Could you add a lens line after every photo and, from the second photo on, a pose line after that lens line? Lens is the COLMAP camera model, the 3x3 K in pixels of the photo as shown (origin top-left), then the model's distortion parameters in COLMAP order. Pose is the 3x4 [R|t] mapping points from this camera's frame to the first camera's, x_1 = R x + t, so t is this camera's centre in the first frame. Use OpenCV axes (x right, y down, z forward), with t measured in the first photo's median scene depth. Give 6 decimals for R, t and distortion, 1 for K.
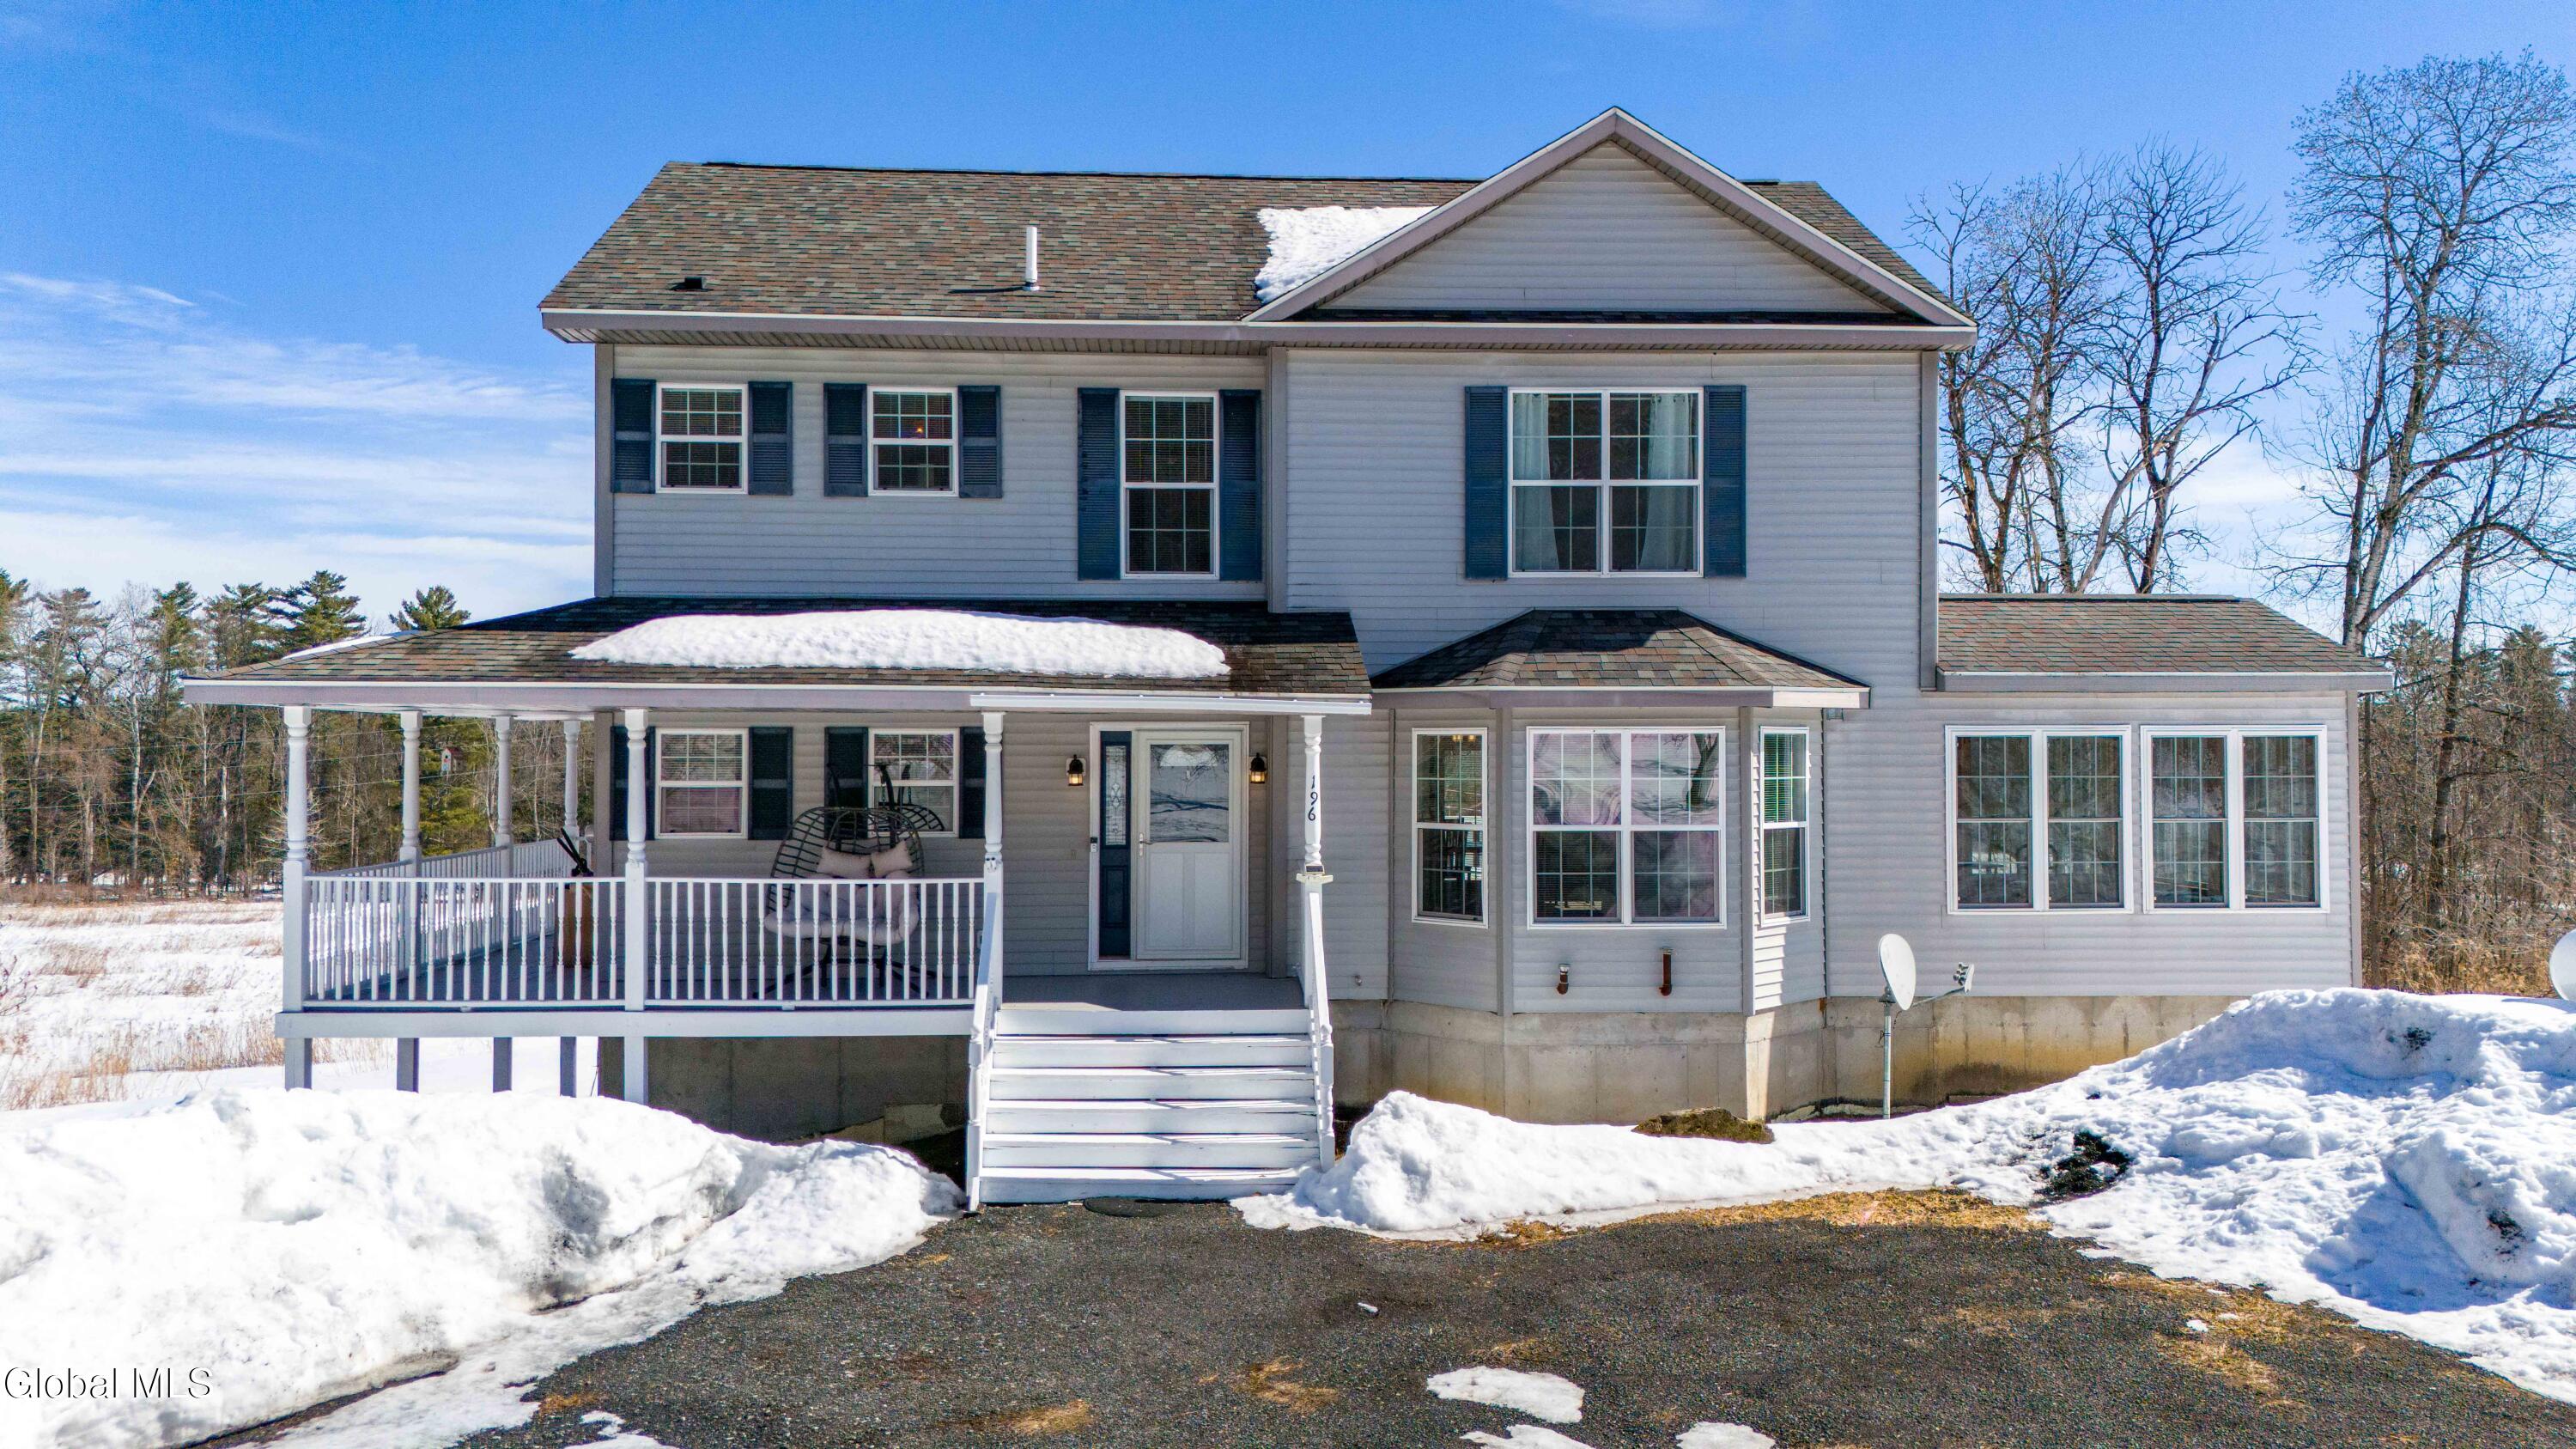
lens RADIAL K [[1975.5, 0, 1307.8], [0, 1975.5, 728.4], [0, 0, 1]] dist [0.078860, -0.091248]
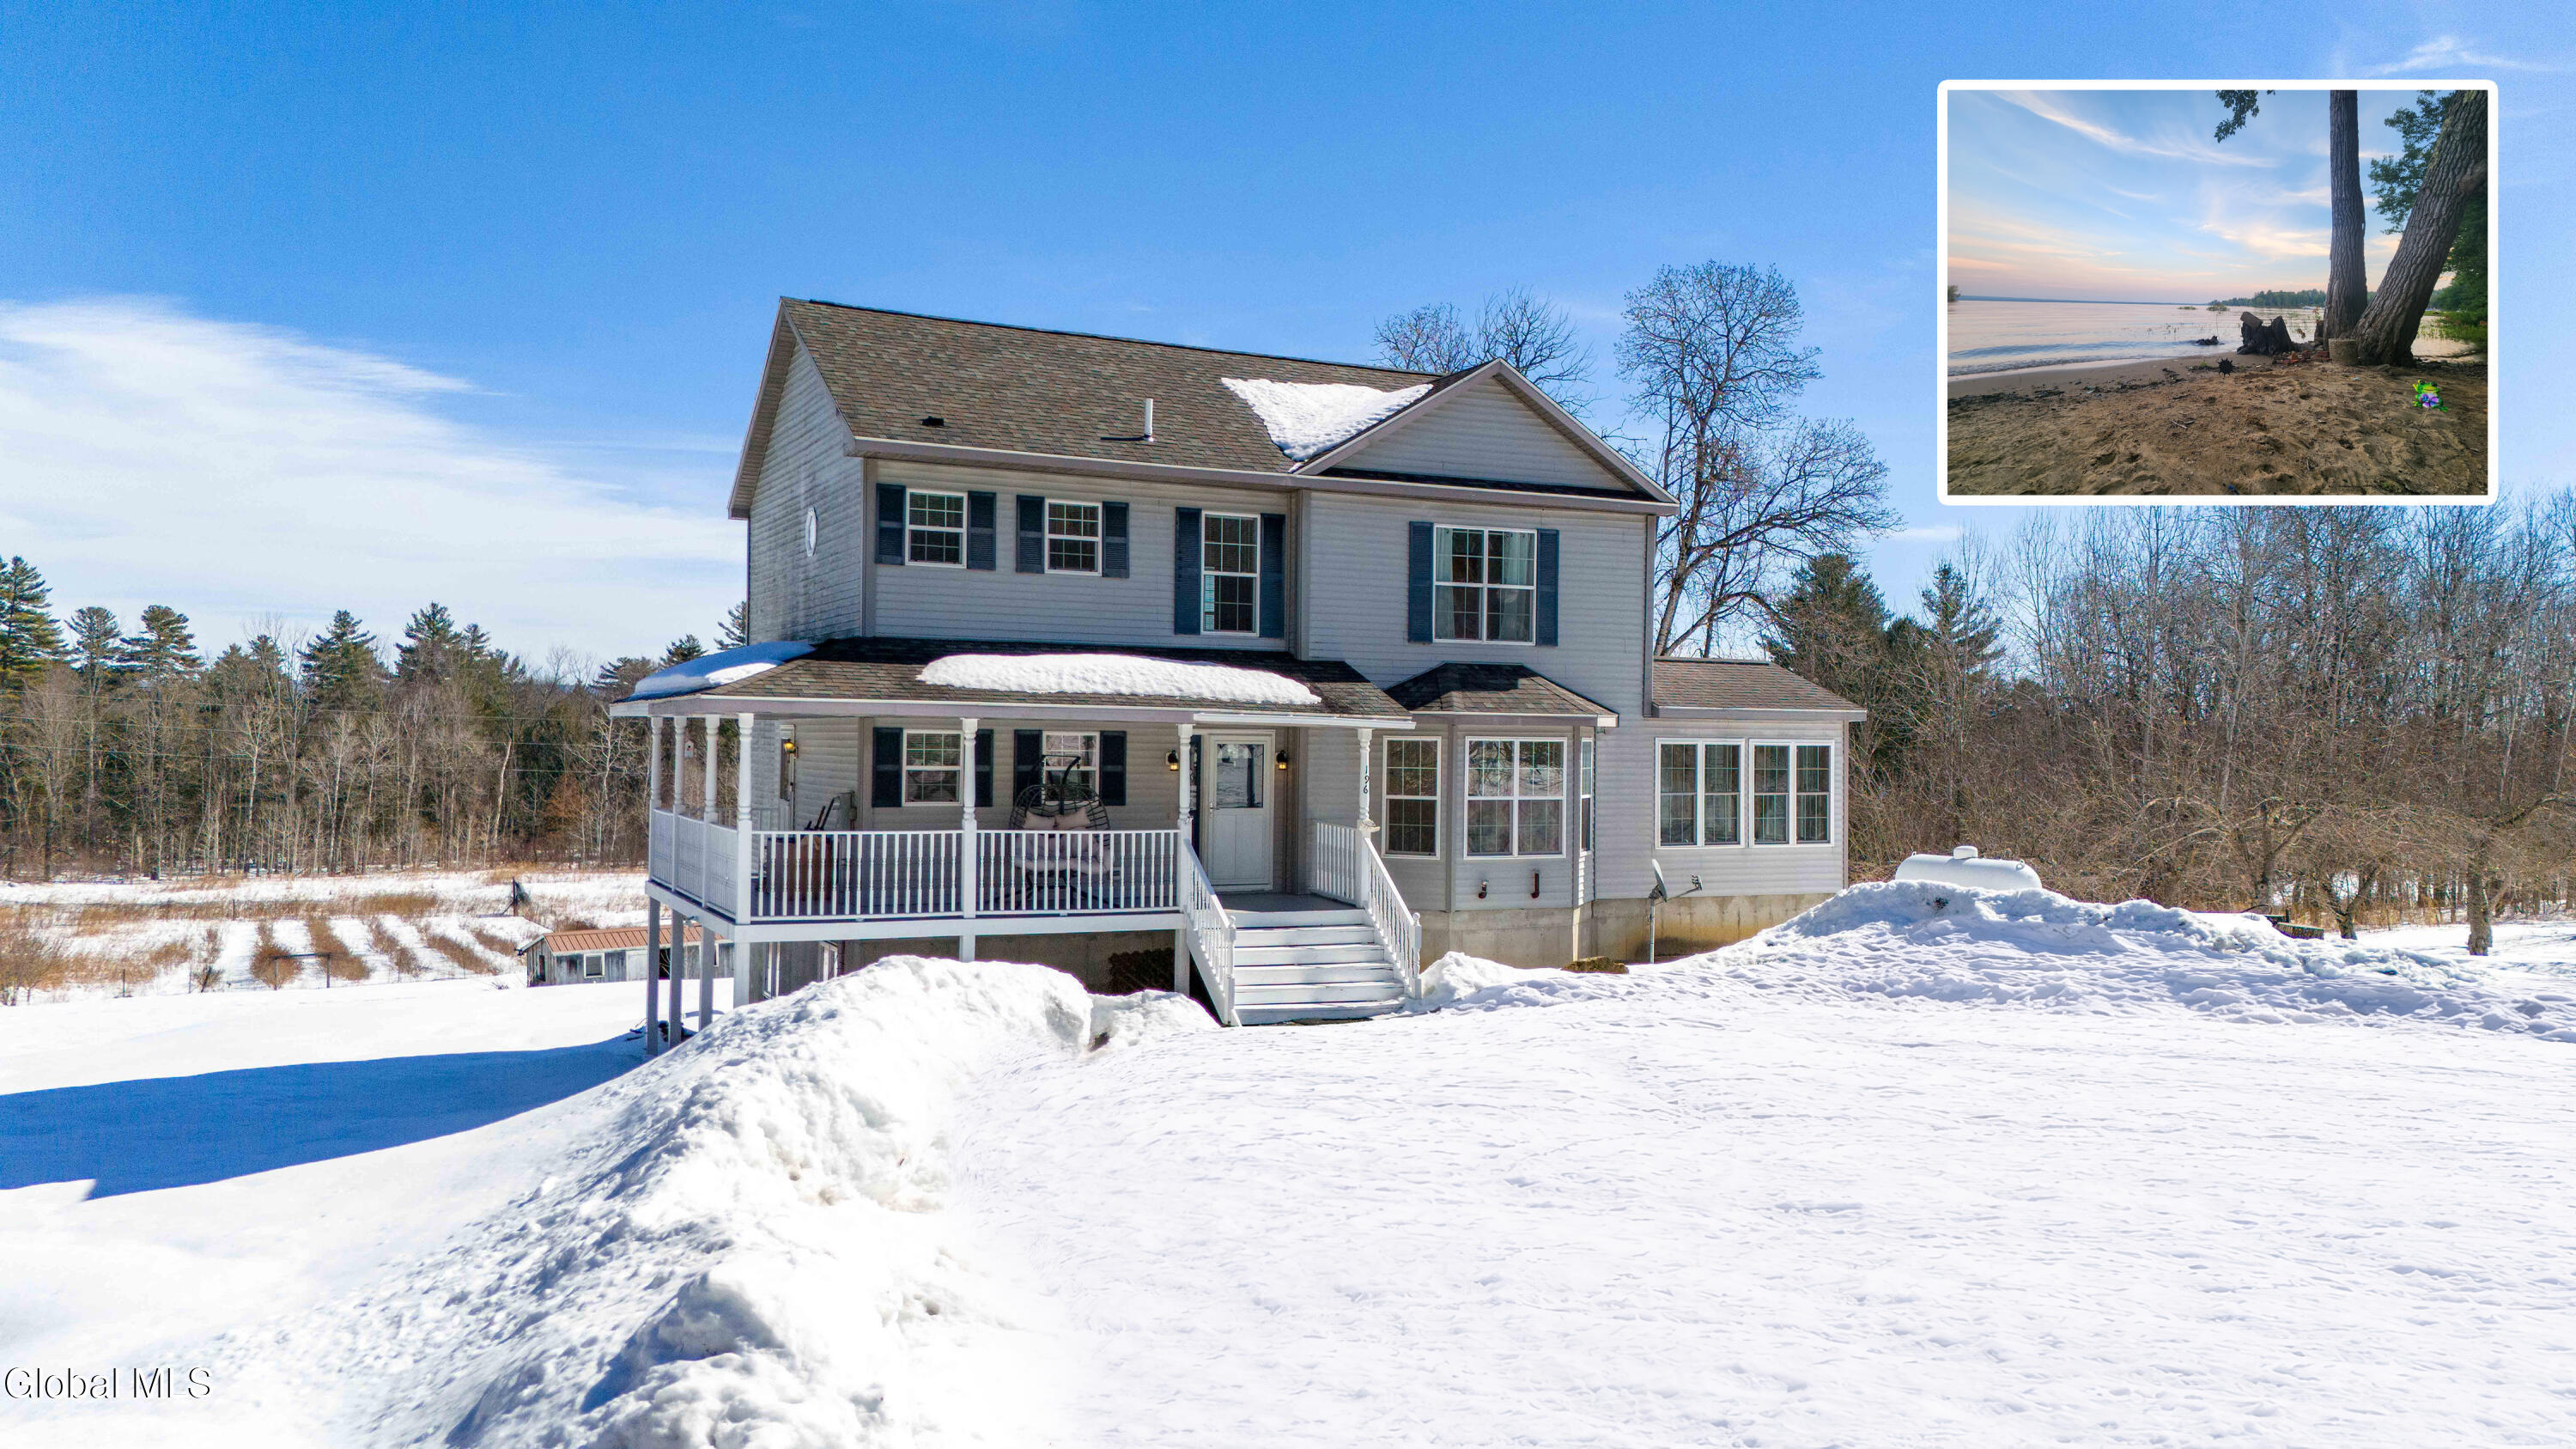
lens RADIAL K [[1975.5, 0, 1307.8], [0, 1975.5, 728.4], [0, 0, 1]] dist [0.078860, -0.091248]
pose [[0.915142, 0.013942, 0.402891, -0.632141], [-0.017292, 0.999840, 0.004679, -0.012194], [-0.402761, -0.011249, 0.915236, -0.422749]]
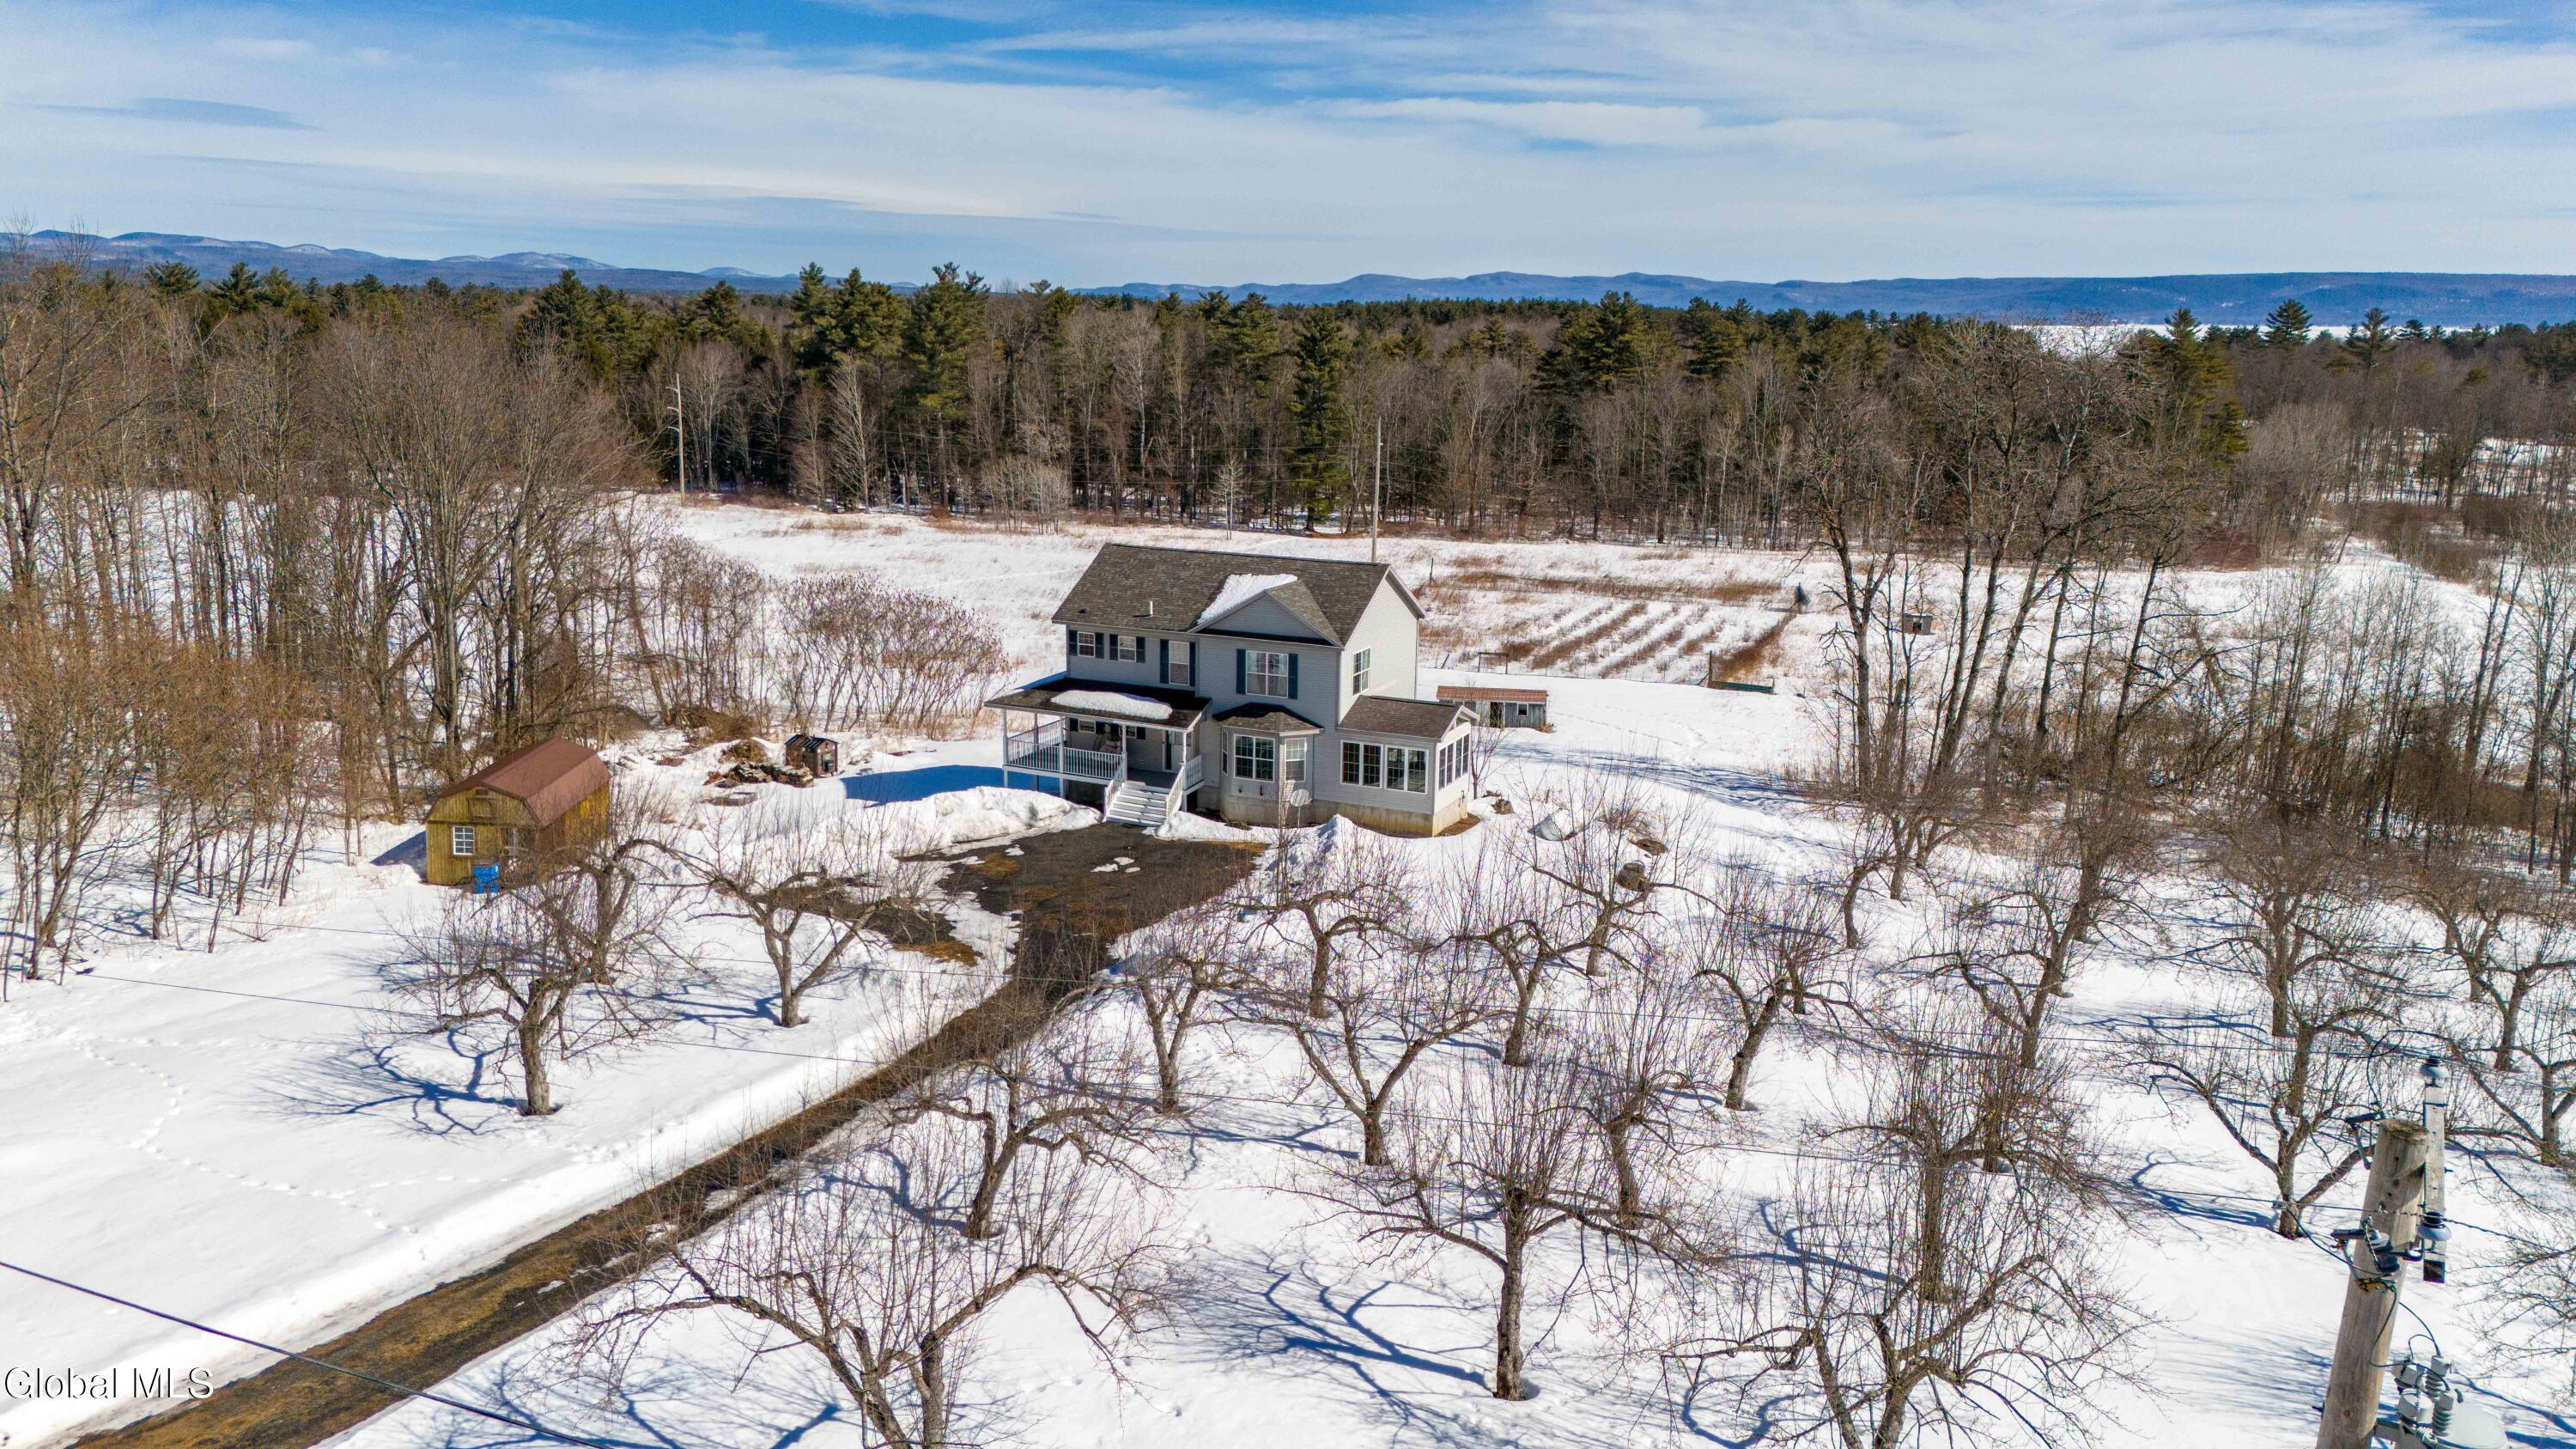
lens RADIAL K [[1975.5, 0, 1307.8], [0, 1975.5, 728.4], [0, 0, 1]] dist [0.078860, -0.091248]
pose [[0.887373, 0.113367, -0.446898, 2.117453], [-0.015865, 0.976233, 0.216144, -0.920504], [0.460780, -0.184710, 0.868081, -2.624396]]
